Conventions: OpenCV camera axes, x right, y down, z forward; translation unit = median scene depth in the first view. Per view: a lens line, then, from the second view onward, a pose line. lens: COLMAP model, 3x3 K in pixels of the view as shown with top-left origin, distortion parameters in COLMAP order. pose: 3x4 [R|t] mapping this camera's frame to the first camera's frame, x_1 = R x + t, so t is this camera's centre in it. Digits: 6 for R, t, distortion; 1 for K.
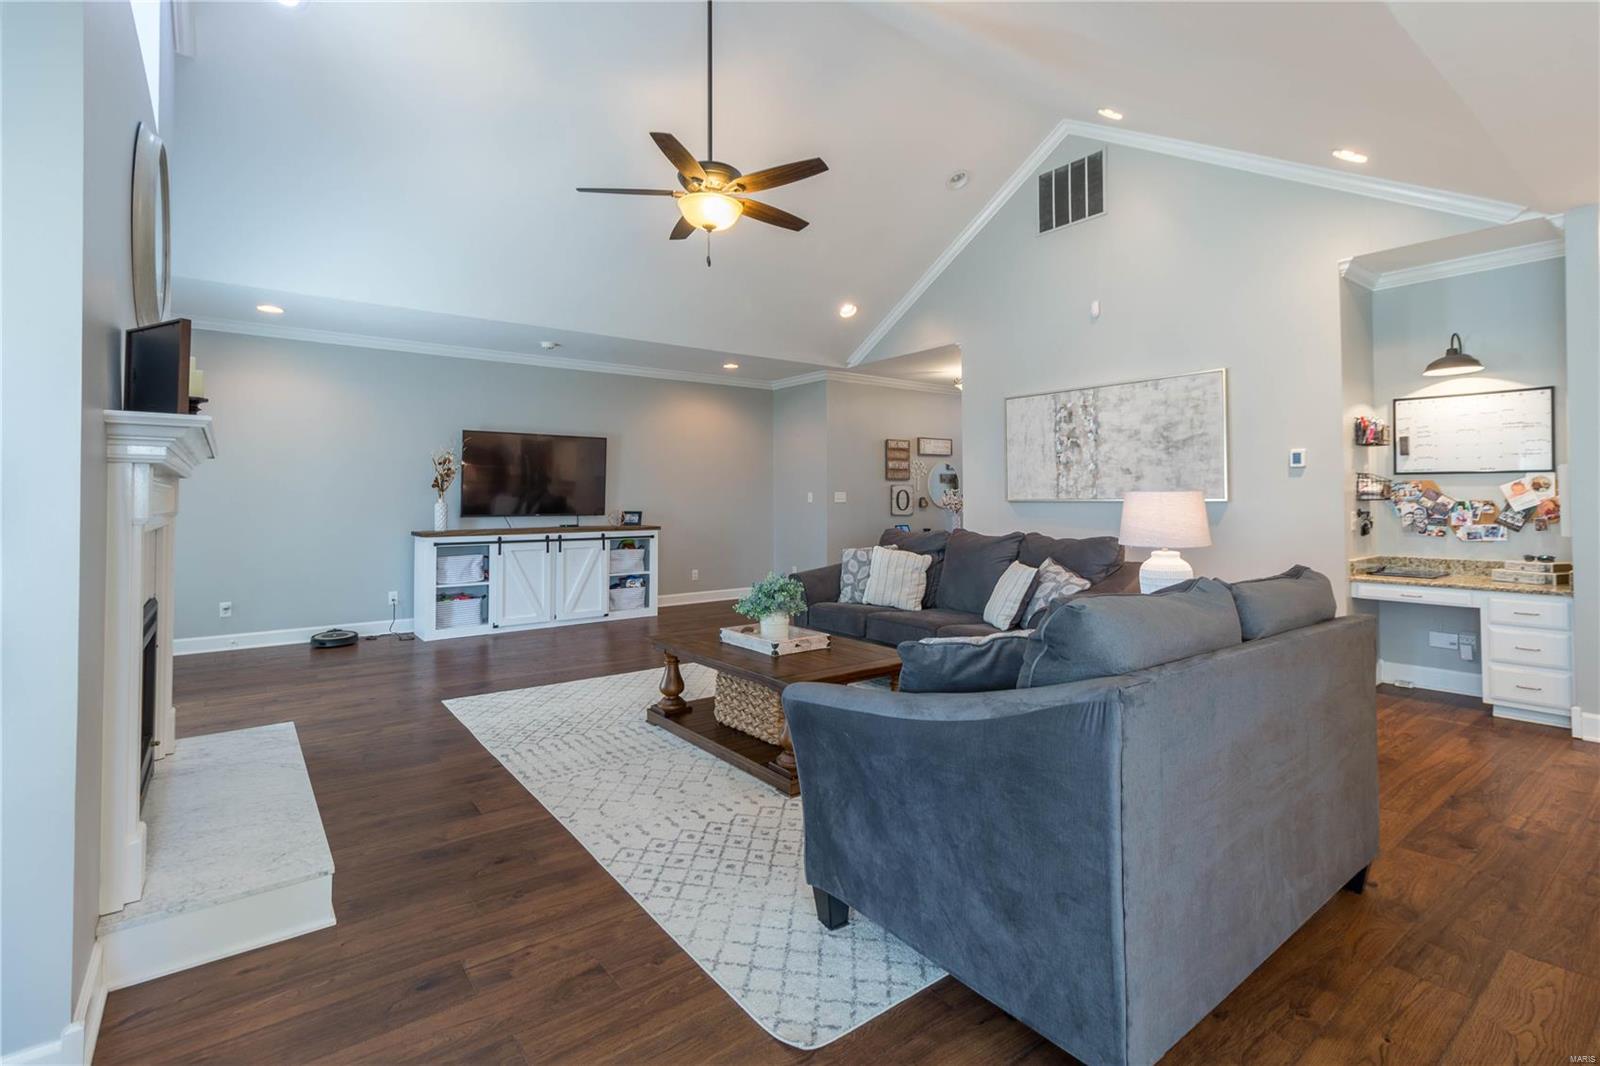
lens RADIAL K [[743.0, 0, 804.7], [0, 743.0, 482.2], [0, 0, 1]] dist [0.000842, 0.000545]
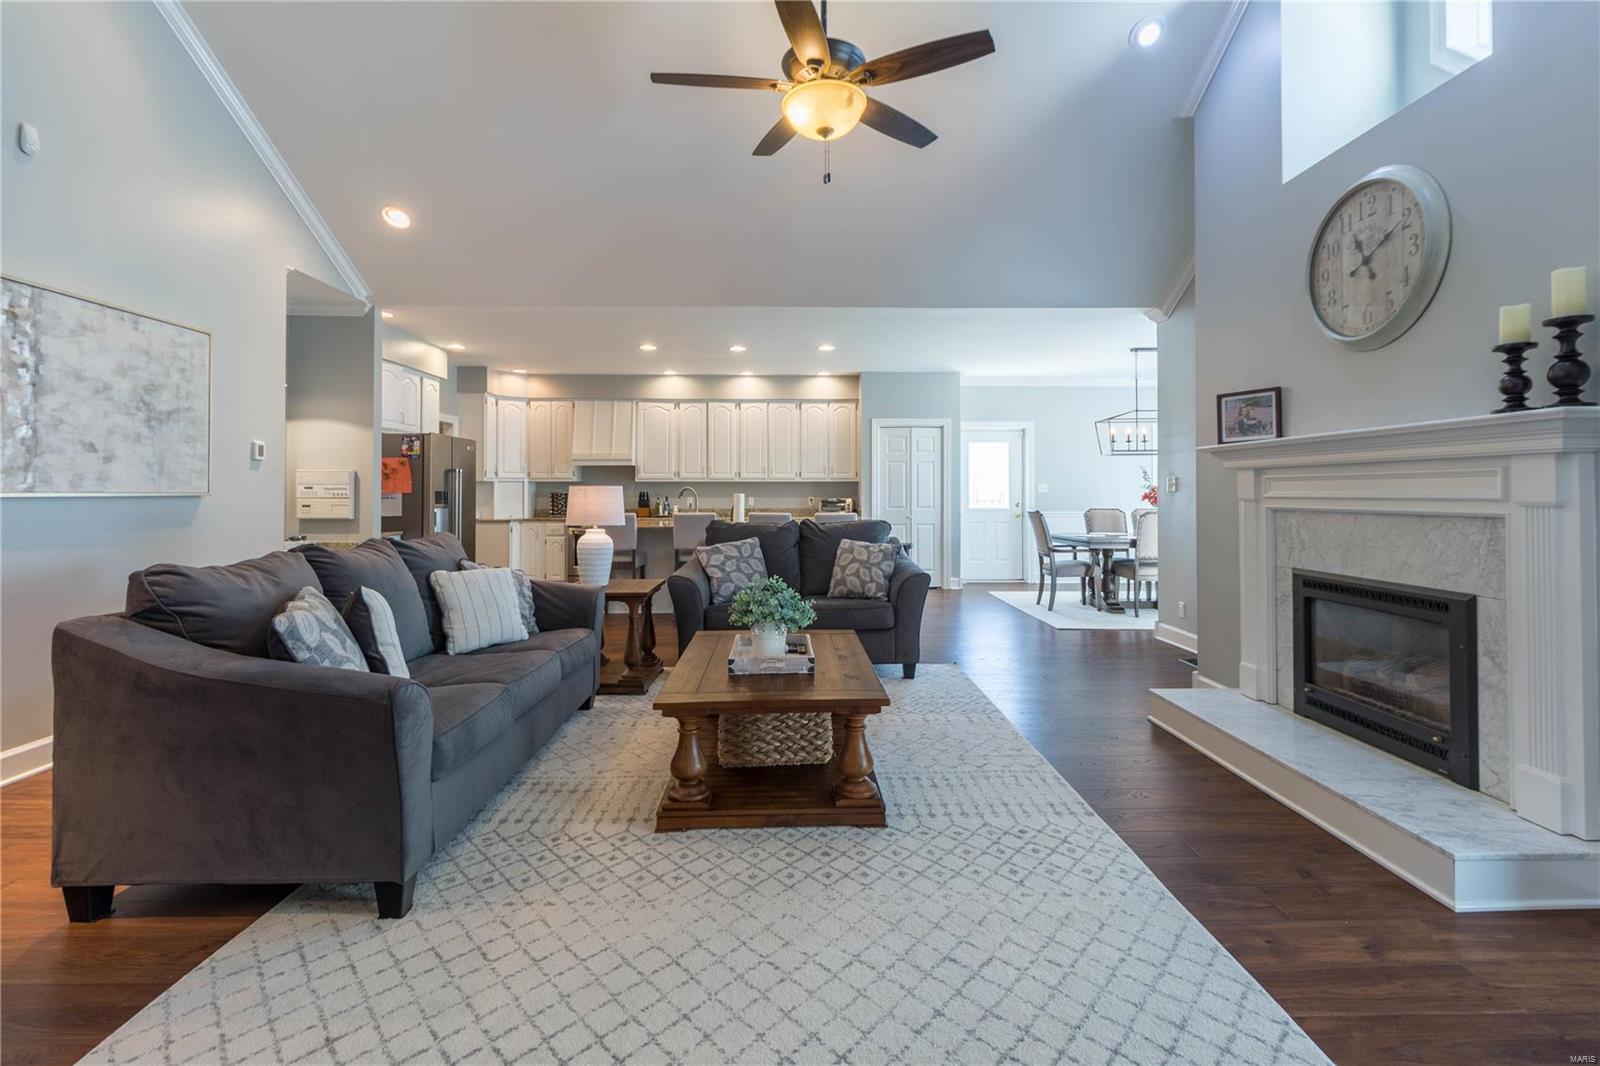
lens RADIAL K [[743.0, 0, 804.7], [0, 743.0, 482.2], [0, 0, 1]] dist [0.000842, 0.000545]
pose [[-0.806777, 0.013651, 0.590698, -0.385162], [-0.008934, 0.999337, -0.035296, 0.029338], [-0.590788, -0.033754, -0.806120, 1.114810]]
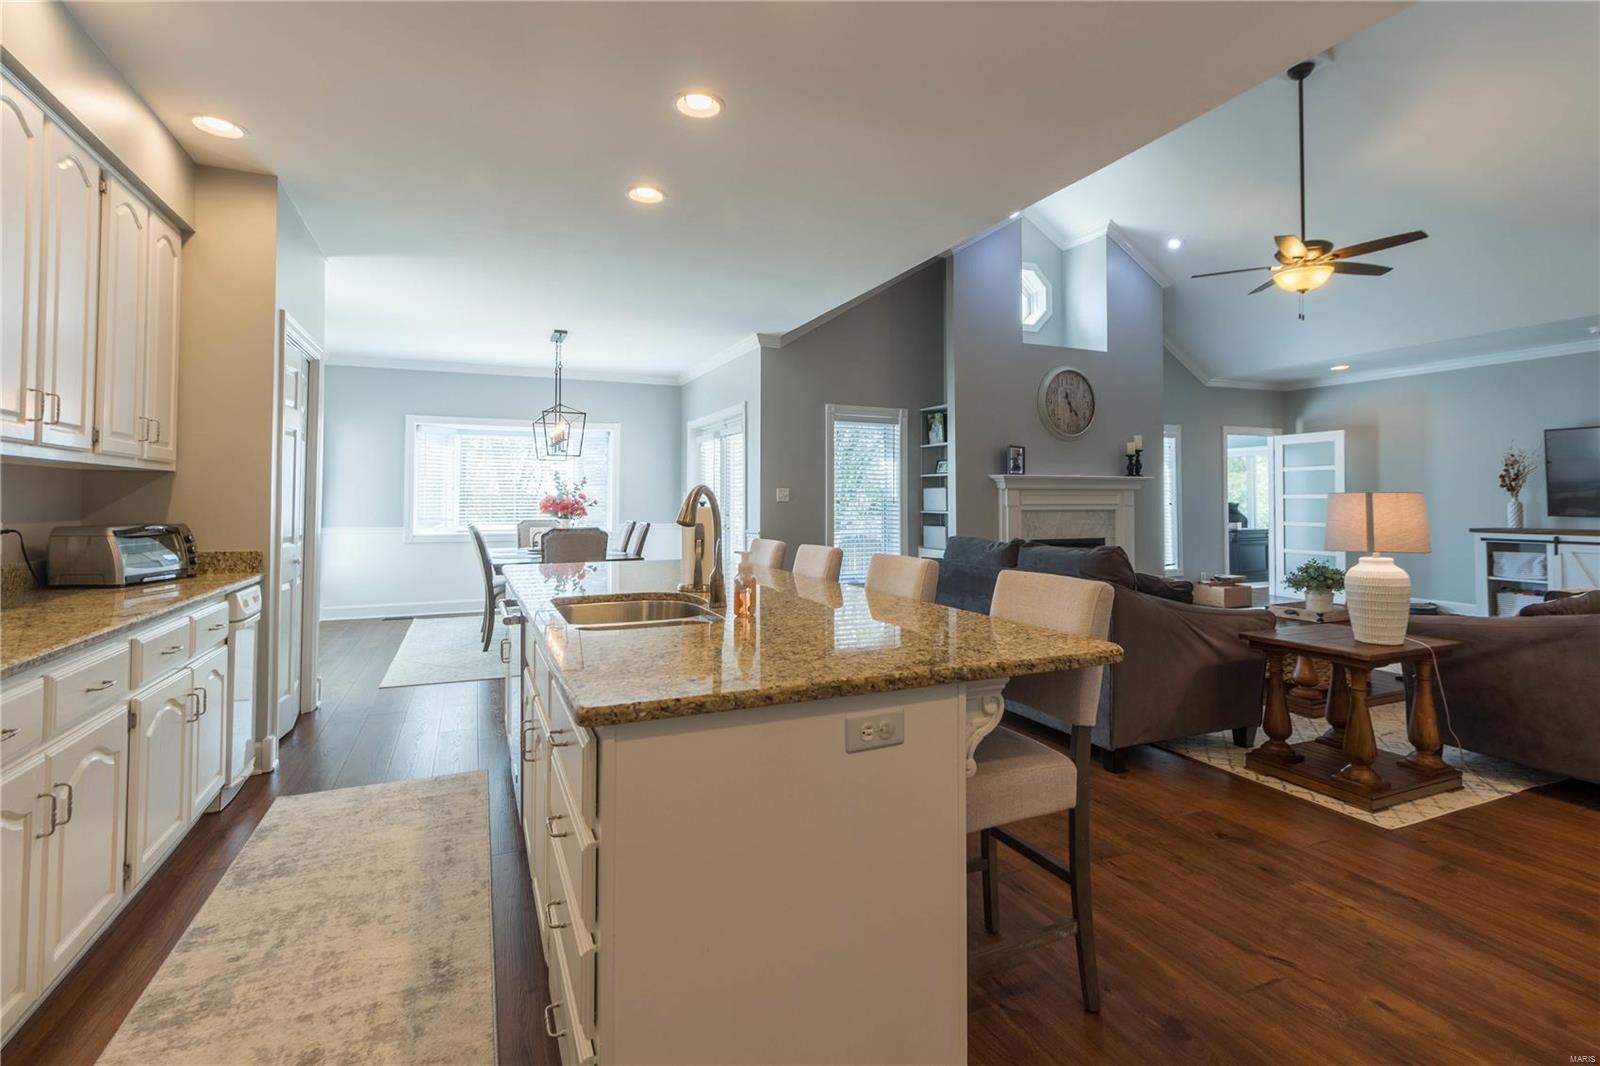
lens RADIAL K [[743.0, 0, 804.7], [0, 743.0, 482.2], [0, 0, 1]] dist [0.000842, 0.000545]
pose [[-0.233200, -0.018233, -0.972258, 0.919807], [0.024874, 0.999385, -0.024707, 0.000942], [0.972111, -0.029946, -0.232603, 0.306885]]
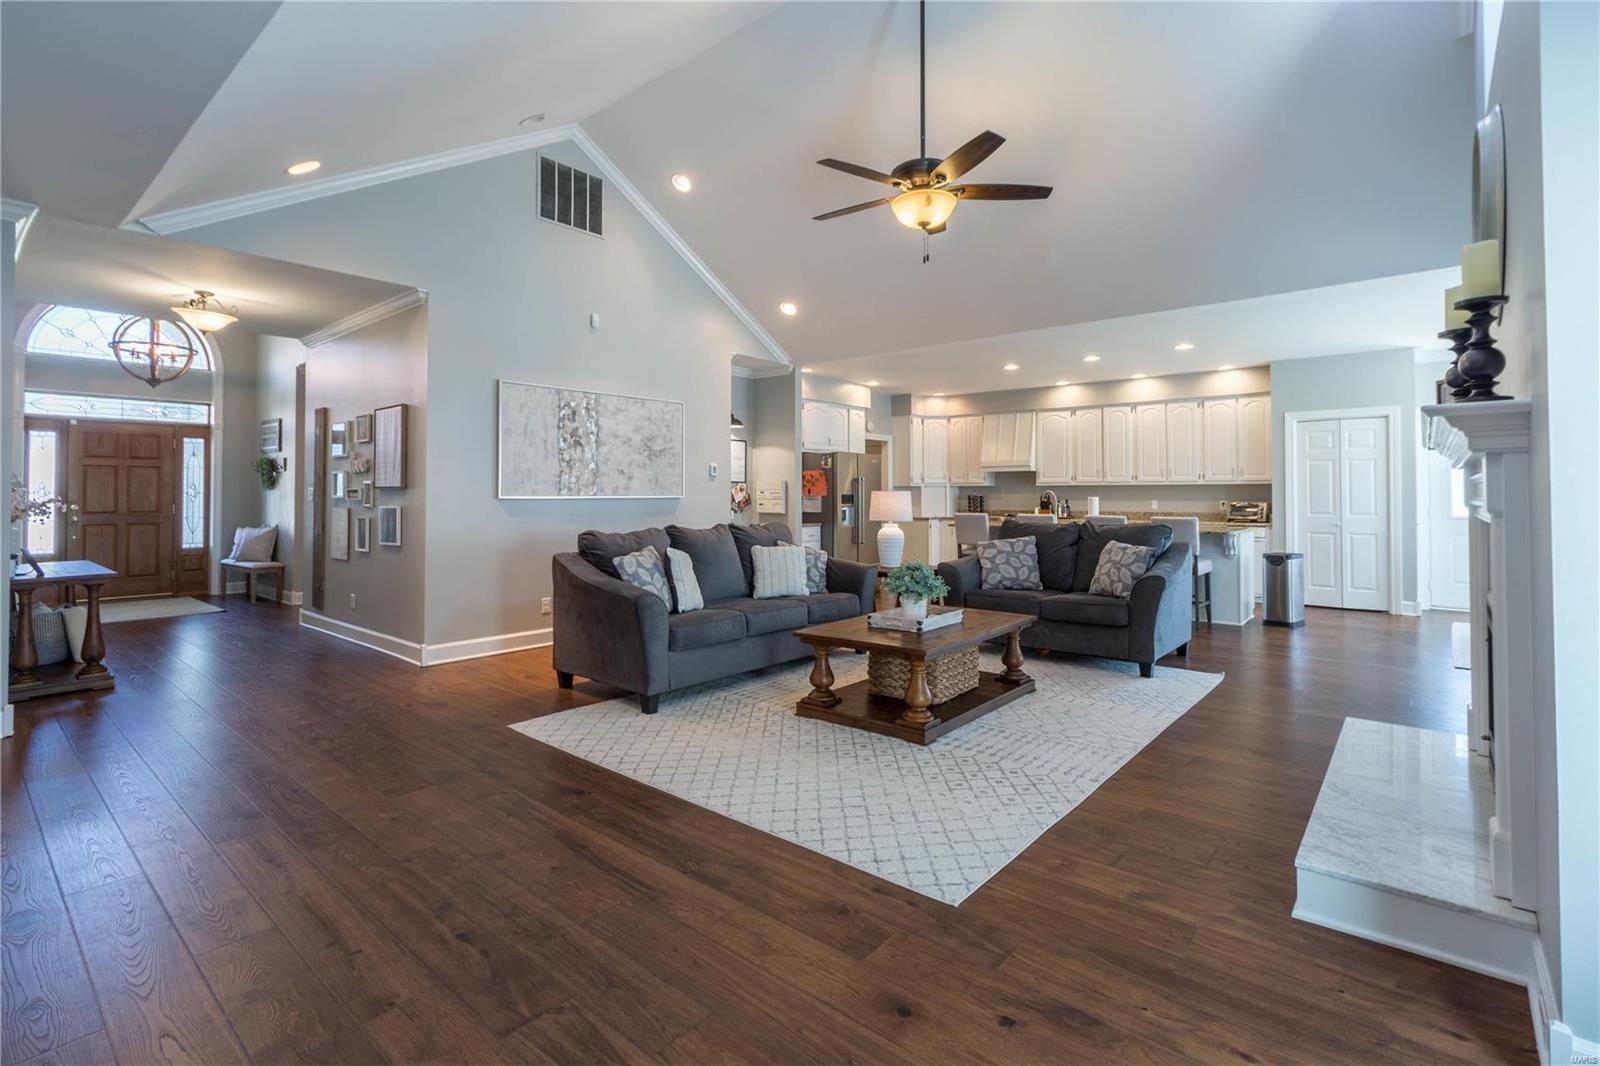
lens RADIAL K [[743.0, 0, 804.7], [0, 743.0, 482.2], [0, 0, 1]] dist [0.000842, 0.000545]
pose [[-0.211768, 0.021376, 0.977086, -0.740592], [-0.021378, 0.999420, -0.026498, 0.025022], [-0.977086, -0.026500, -0.211188, 0.940394]]
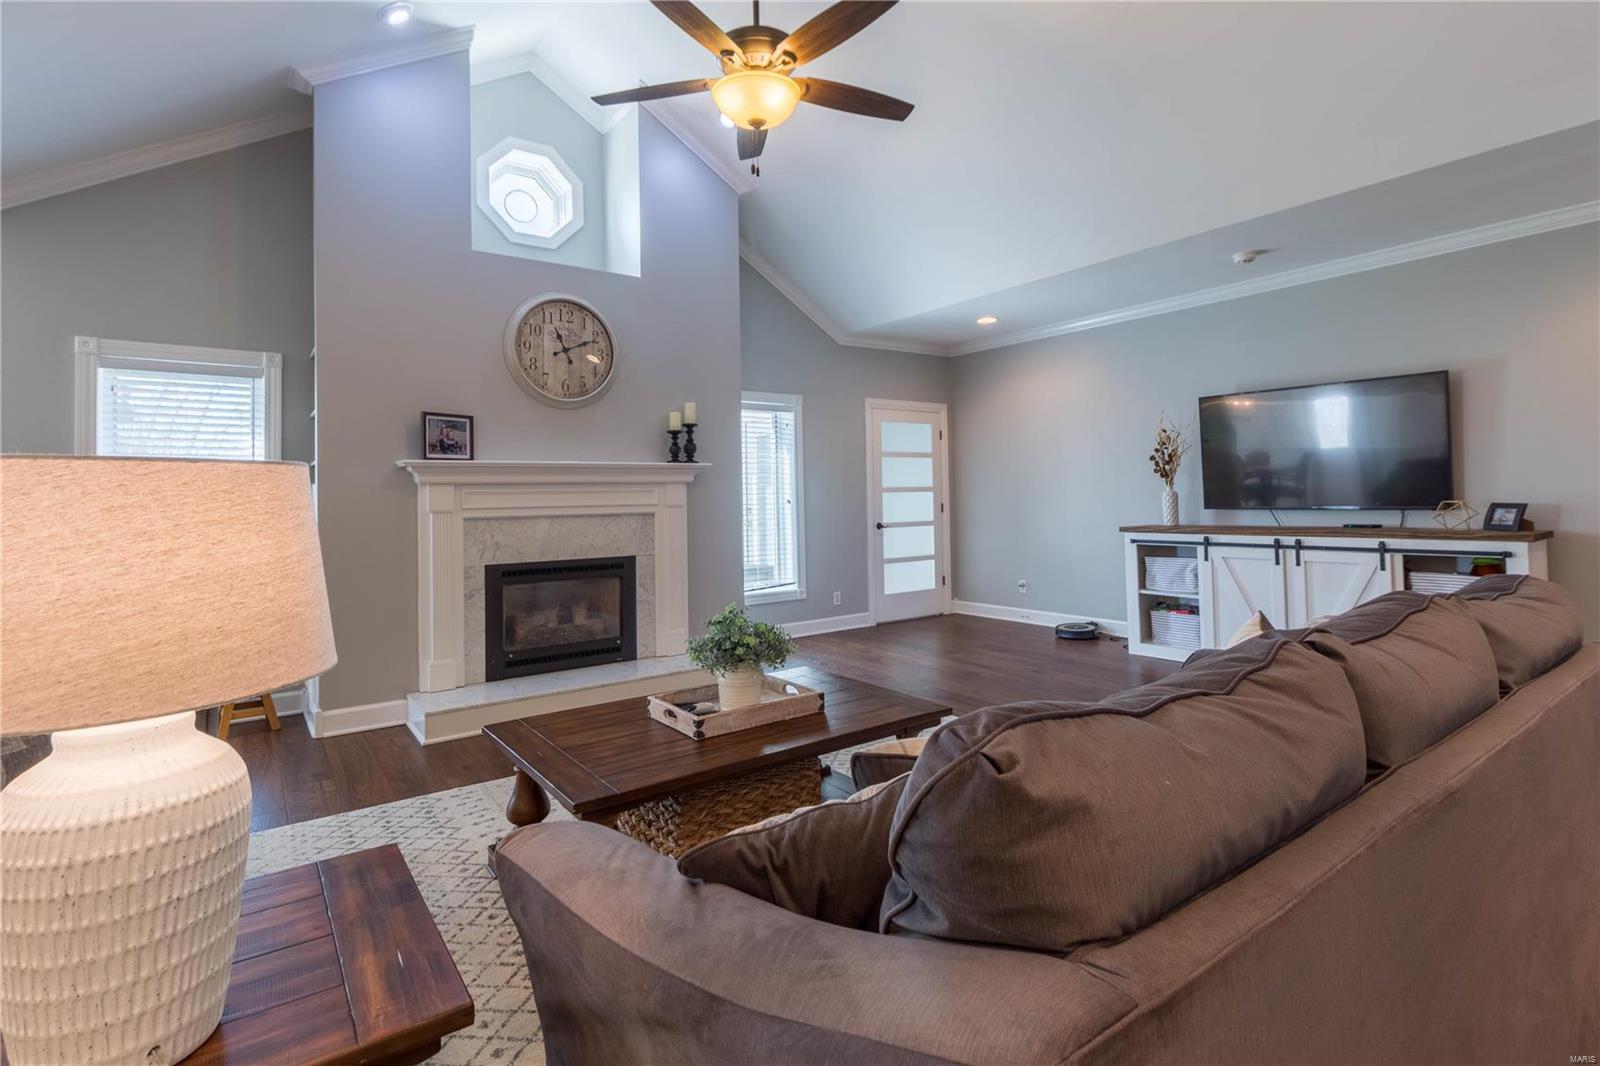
lens RADIAL K [[765.3, 0, 801.9], [0, 765.3, 479.5], [0, 0, 1]] dist [0.000297, -0.000026]
pose [[-0.021877, -0.019962, -0.999561, 0.426986], [0.043102, 0.998852, -0.020892, 0.017610], [0.998831, -0.043540, -0.020992, 0.721456]]
